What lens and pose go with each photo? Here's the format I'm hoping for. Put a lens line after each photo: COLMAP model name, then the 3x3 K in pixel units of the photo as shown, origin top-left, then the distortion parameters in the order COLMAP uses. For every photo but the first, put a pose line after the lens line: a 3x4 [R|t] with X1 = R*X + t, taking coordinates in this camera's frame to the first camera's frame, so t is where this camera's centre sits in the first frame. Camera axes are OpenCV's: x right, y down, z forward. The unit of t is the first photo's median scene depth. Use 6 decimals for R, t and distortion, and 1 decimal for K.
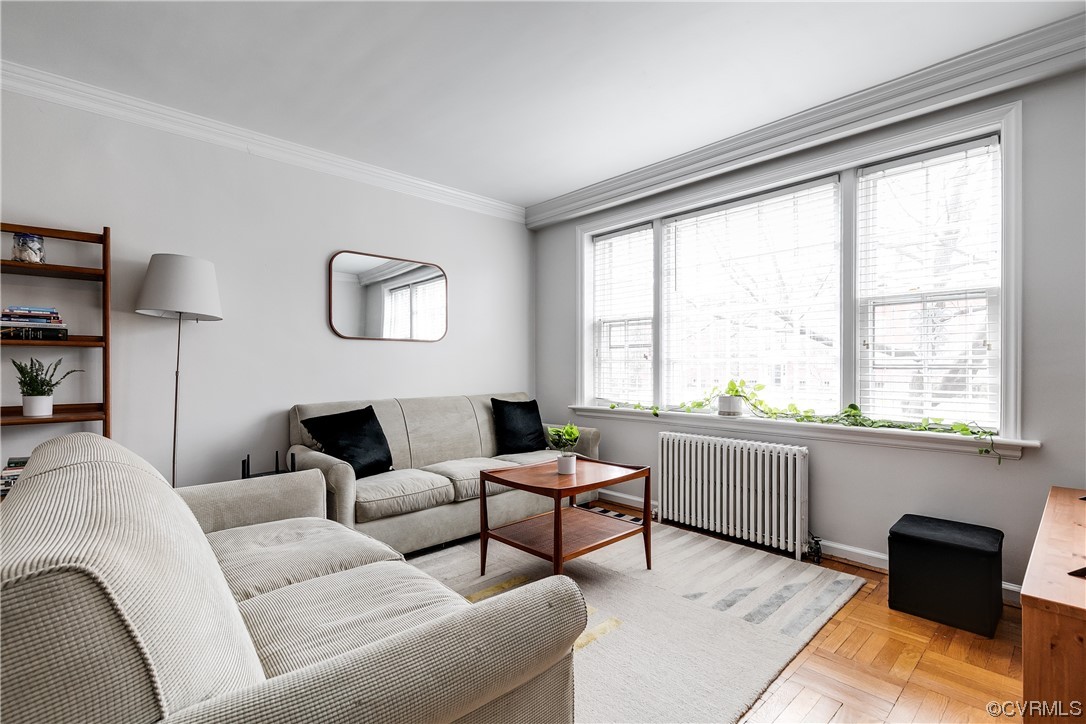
lens RADIAL K [[485.6, 0, 502.8], [0, 485.6, 365.9], [0, 0, 1]] dist [0.001800, -0.000072]
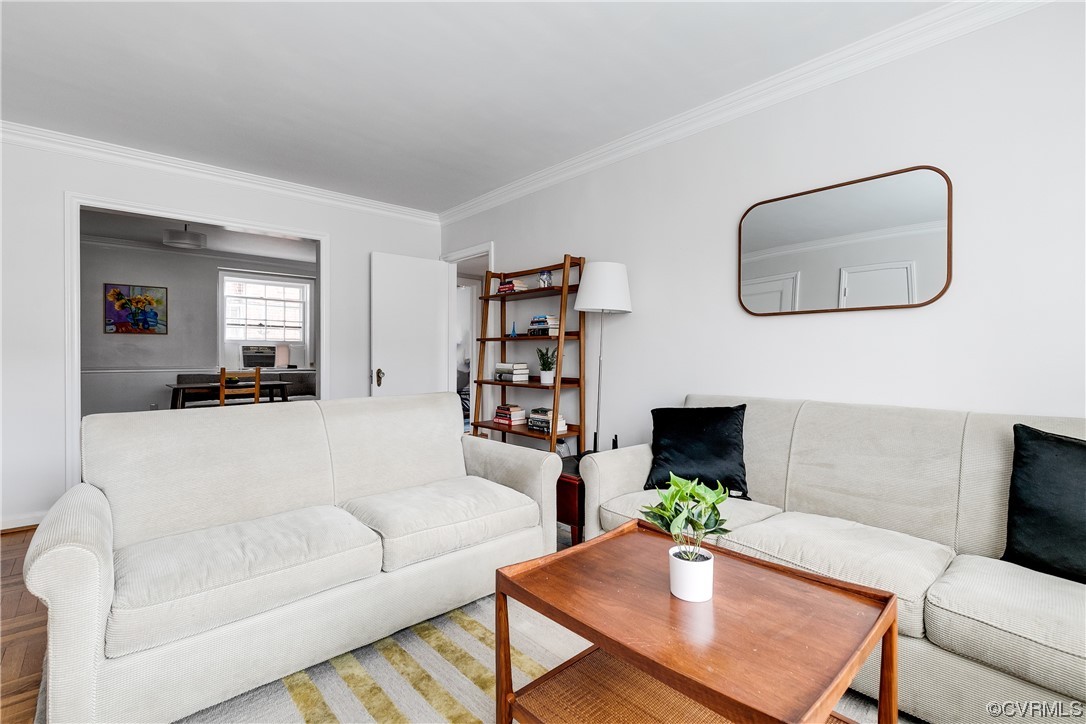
lens RADIAL K [[484.9, 0, 541.7], [0, 484.9, 355.9], [0, 0, 1]] dist [0.000234, -0.000149]
pose [[0.026021, 0.009065, -0.999620, 0.454032], [-0.002743, 0.999956, 0.008997, -0.000891], [0.999658, 0.002508, 0.026045, 0.672246]]
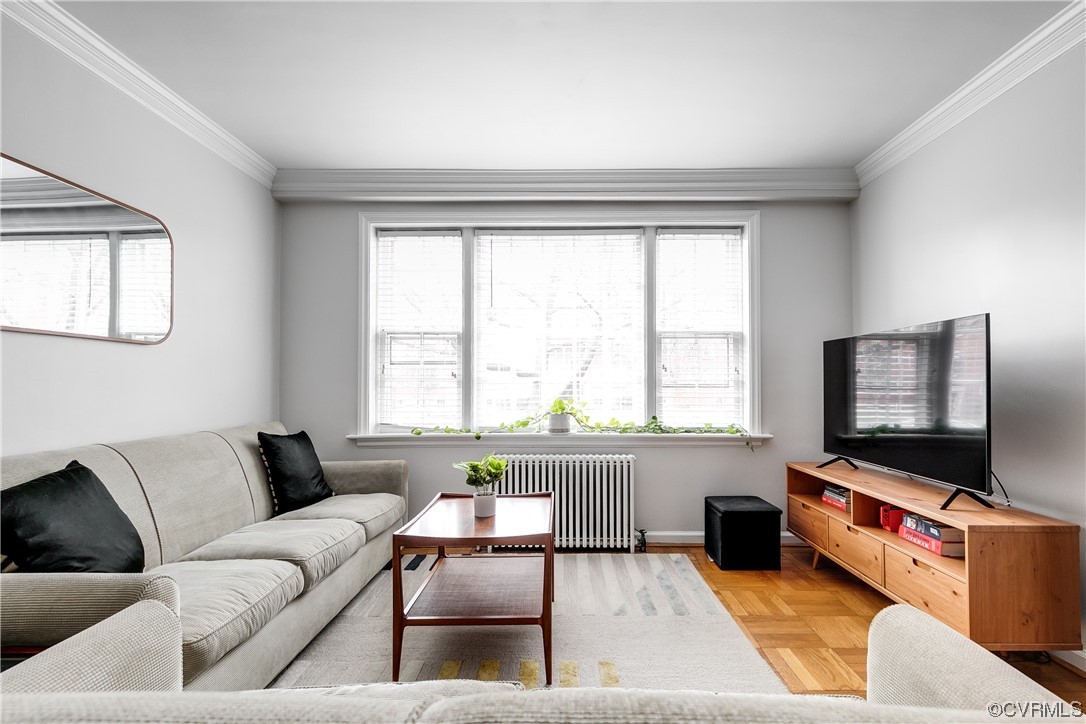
lens RADIAL K [[506.9, 0, 547.9], [0, 506.9, 378.2], [0, 0, 1]] dist [0.004164, -0.000122]
pose [[0.671830, 0.013725, 0.740579, -0.351141], [-0.001045, 0.999845, -0.017583, 0.004169], [-0.740705, 0.011039, 0.671740, 0.277431]]
